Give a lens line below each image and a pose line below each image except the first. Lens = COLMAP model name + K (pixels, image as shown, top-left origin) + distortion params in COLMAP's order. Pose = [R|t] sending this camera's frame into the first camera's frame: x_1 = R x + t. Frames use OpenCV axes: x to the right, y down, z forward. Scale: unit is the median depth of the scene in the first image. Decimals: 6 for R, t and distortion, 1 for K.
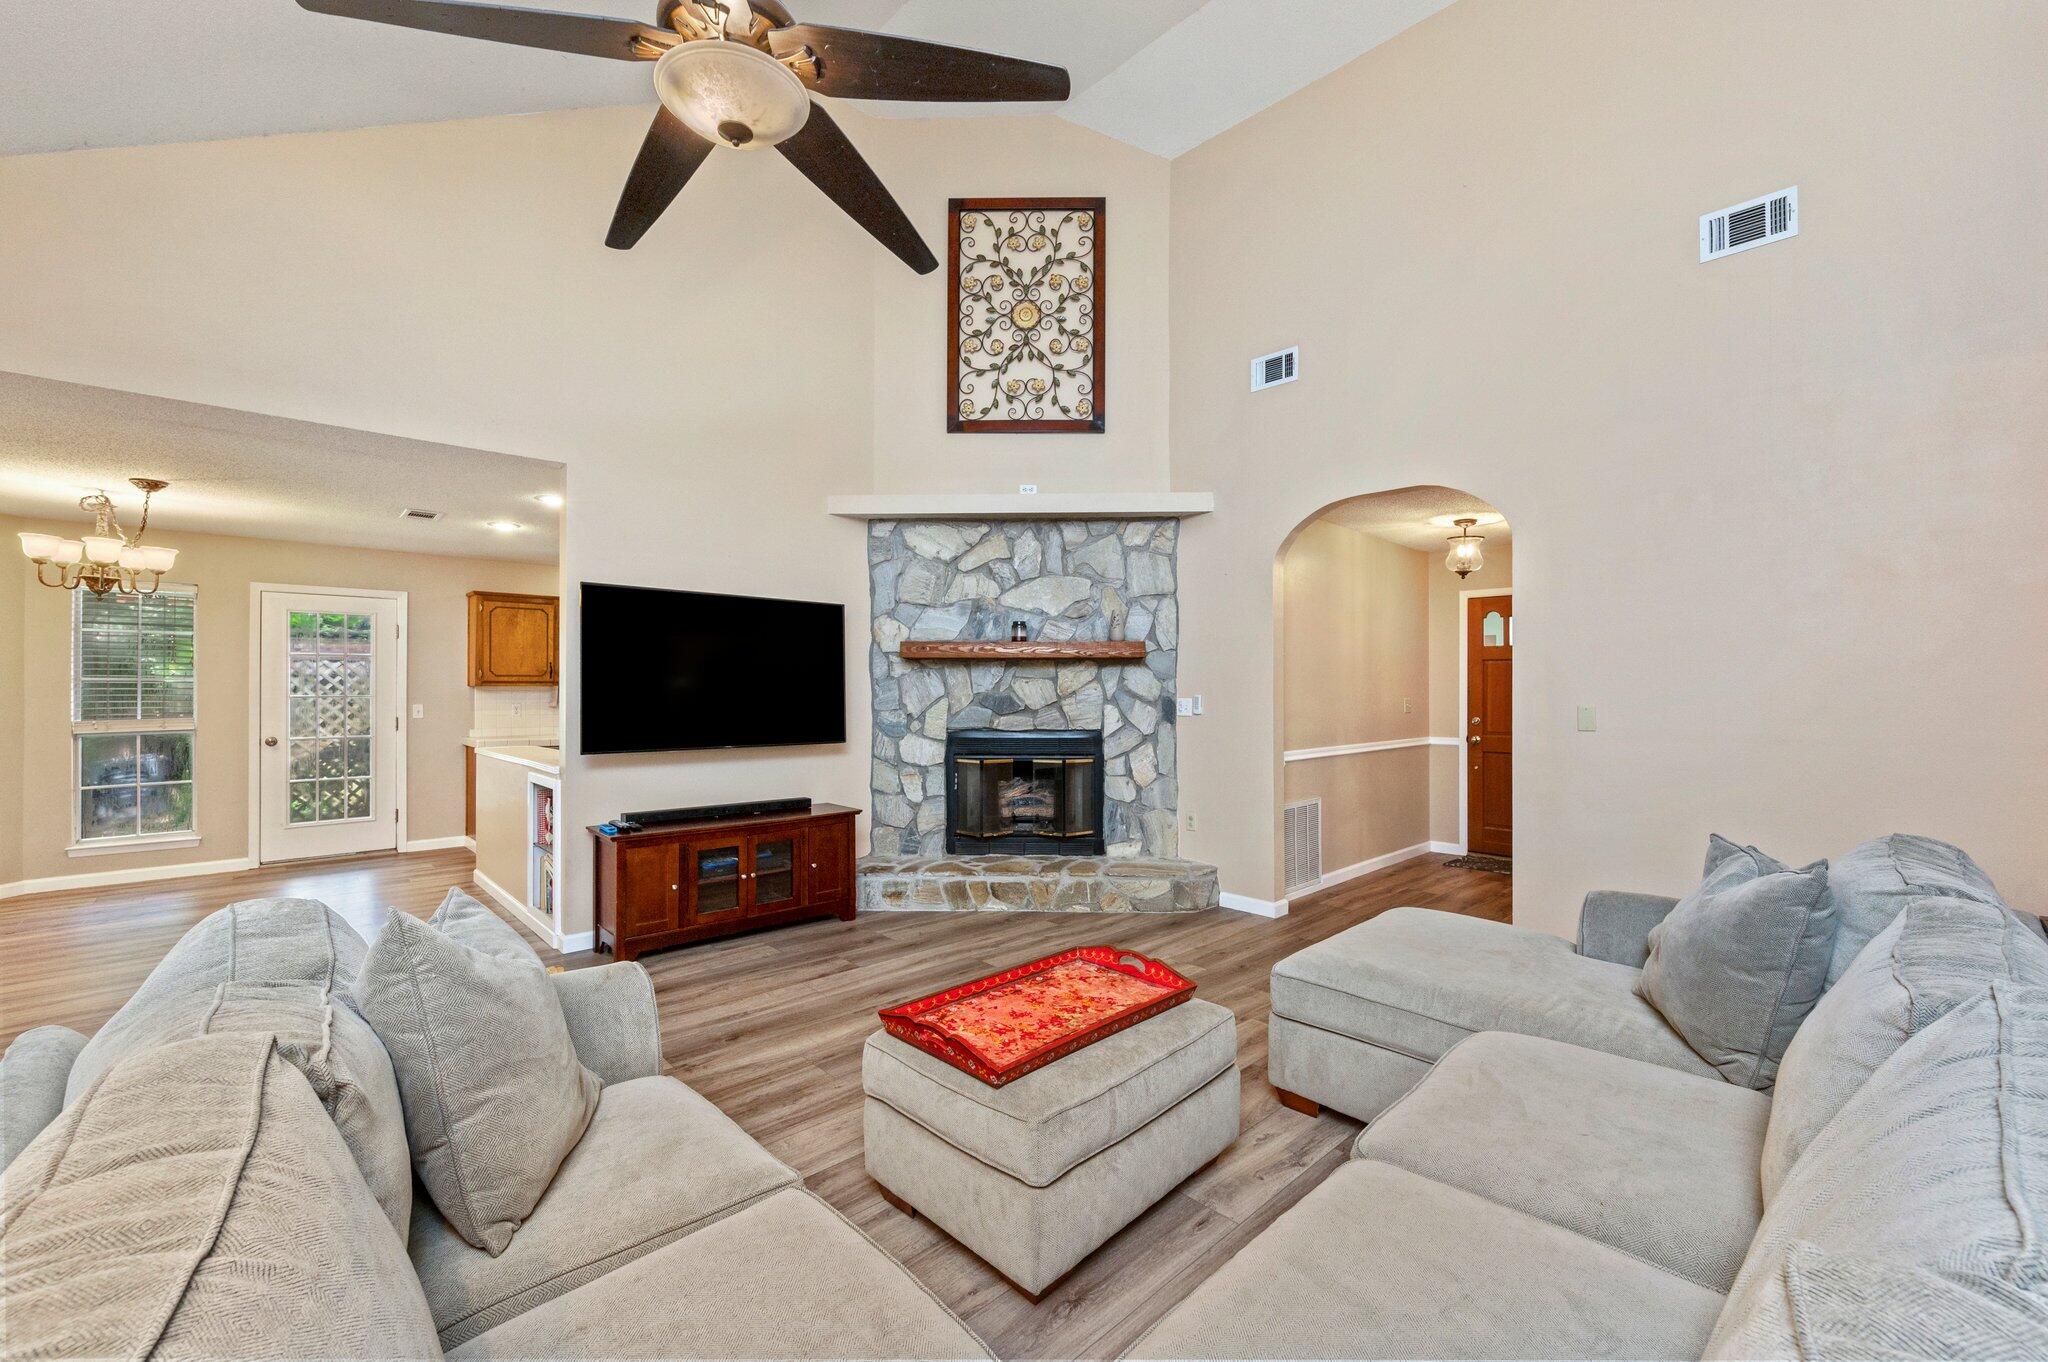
lens RADIAL K [[818.1, 0, 1023.1], [0, 818.1, 692.0], [0, 0, 1]] dist [-0.006812, 0.000755]
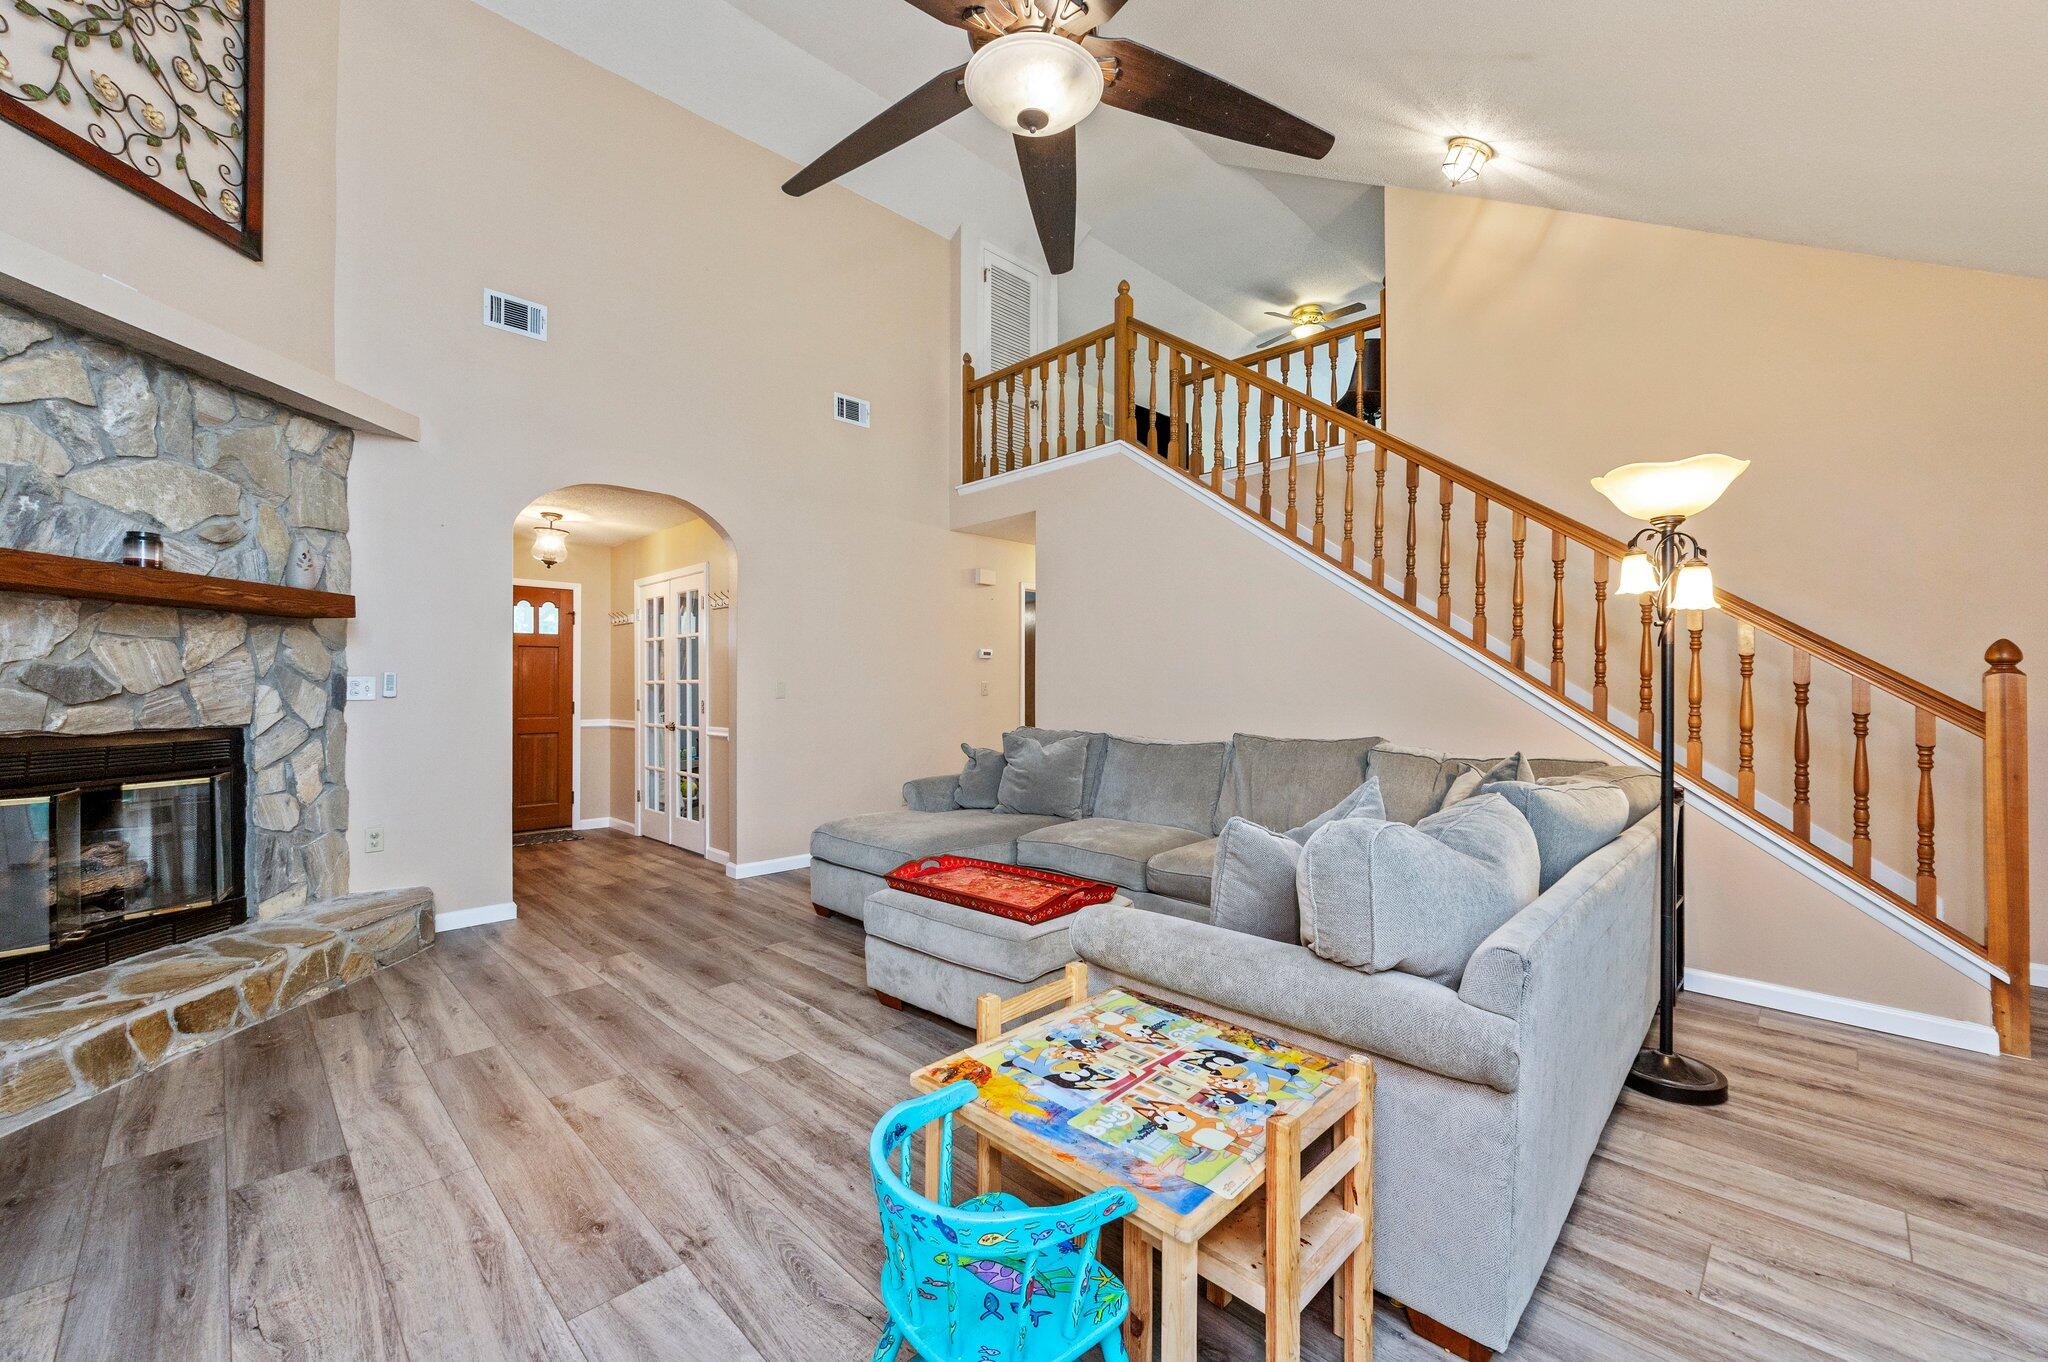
lens RADIAL K [[818.1, 0, 1038.7], [0, 818.1, 688.4], [0, 0, 1]] dist [-0.006812, 0.000755]
pose [[-0.045731, -0.003242, 0.998949, -0.566004], [0.005282, 0.999980, 0.003487, 0.019183], [-0.998940, 0.005436, -0.045713, 0.416299]]
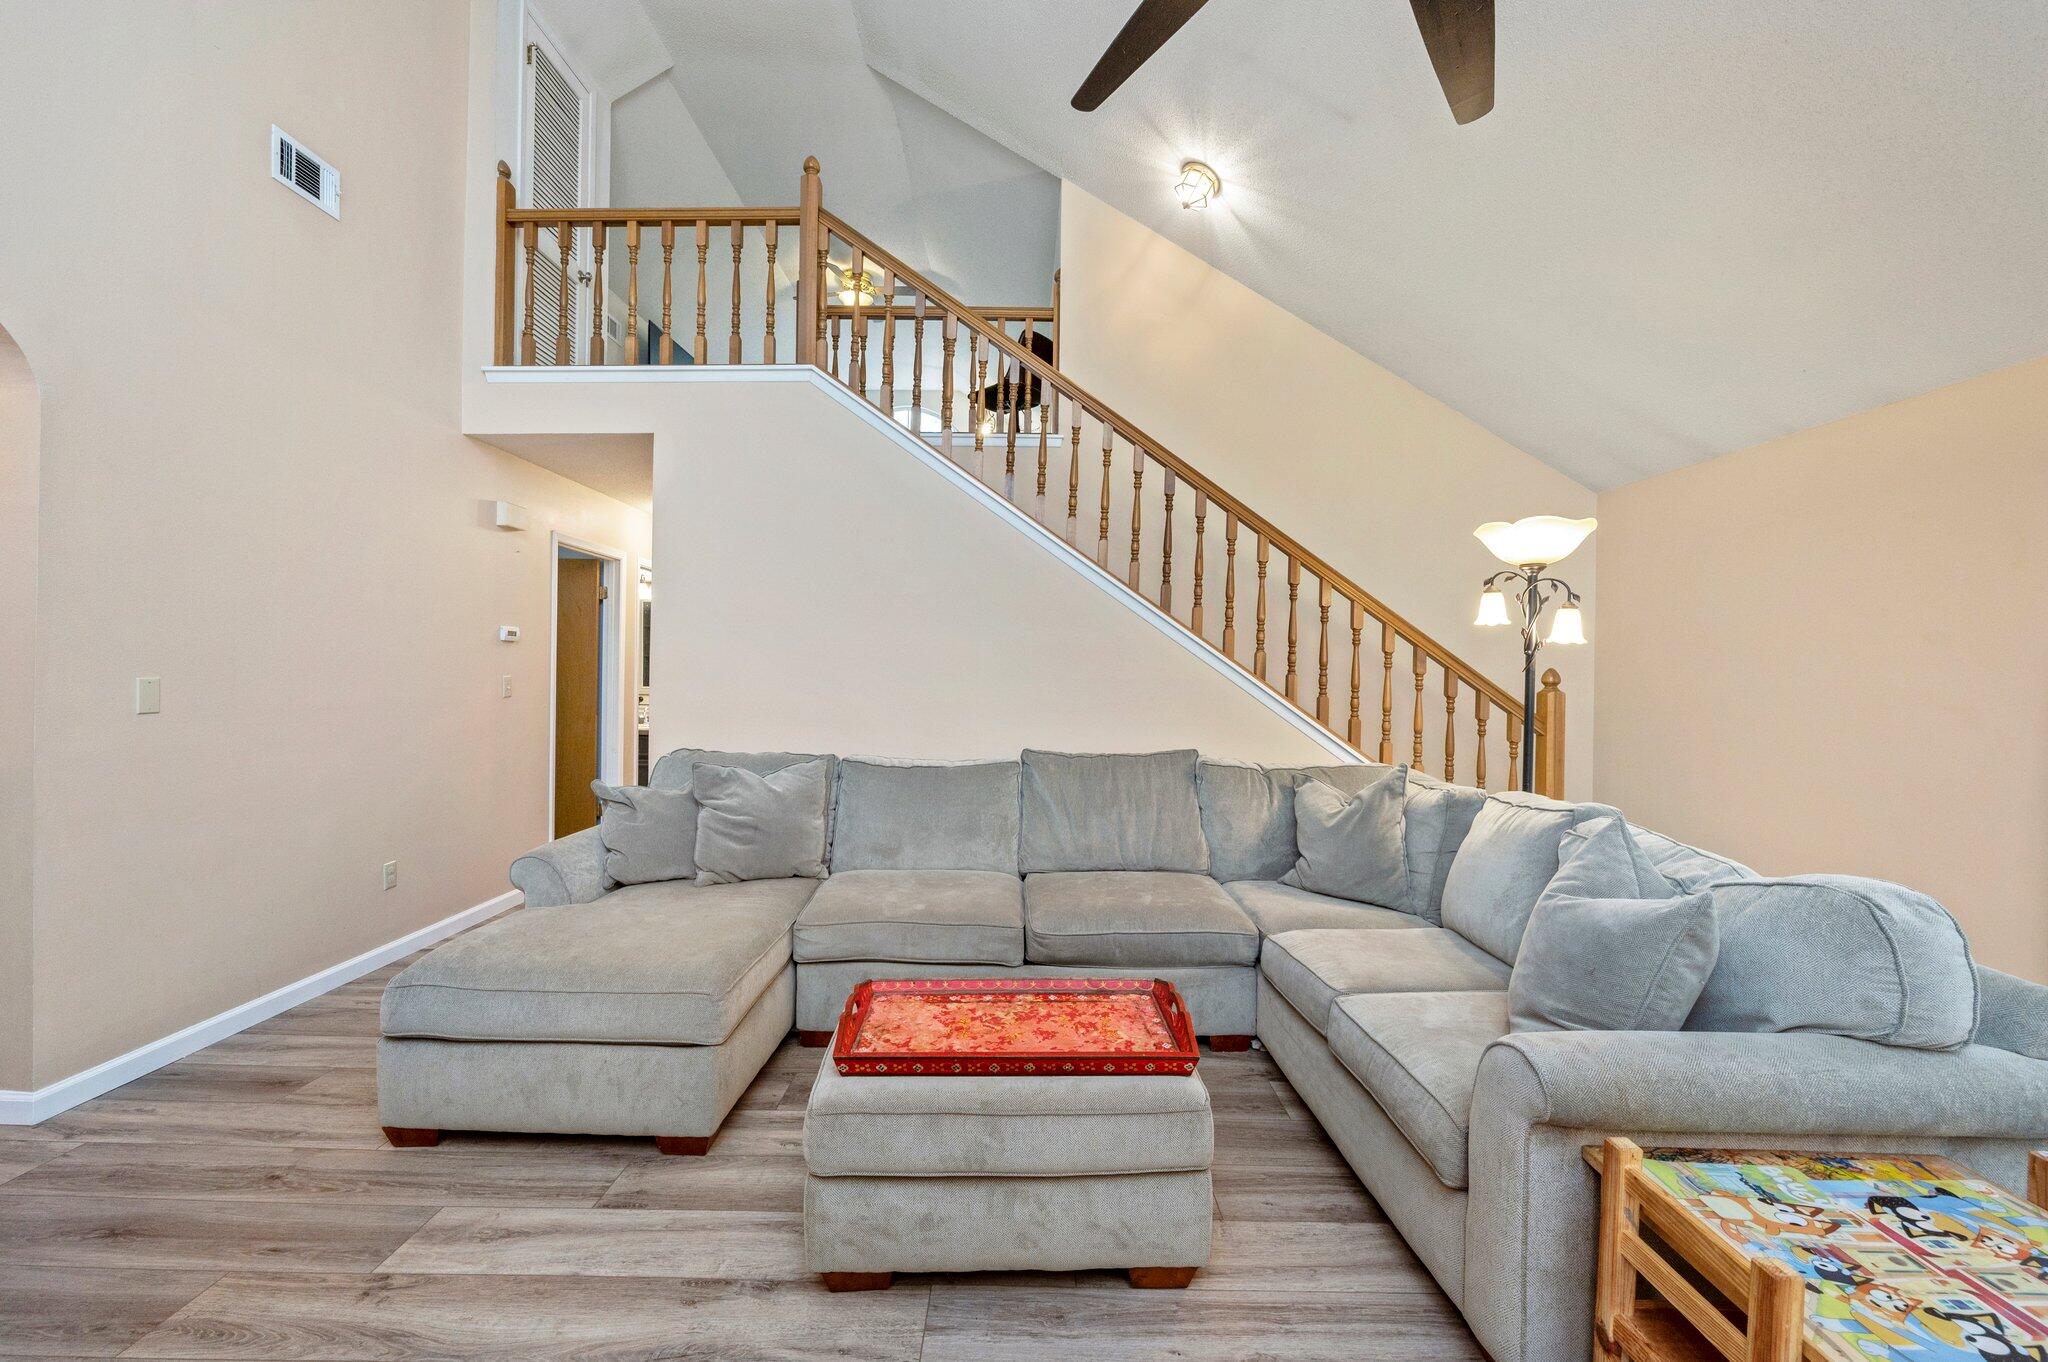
lens RADIAL K [[818.1, 0, 1026.7], [0, 818.1, 688.0], [0, 0, 1]] dist [-0.006812, 0.000755]
pose [[-0.723447, -0.020415, 0.690078, -0.244631], [-0.011220, 0.999778, 0.017814, 0.002905], [-0.690289, 0.005144, -0.723516, 0.683401]]
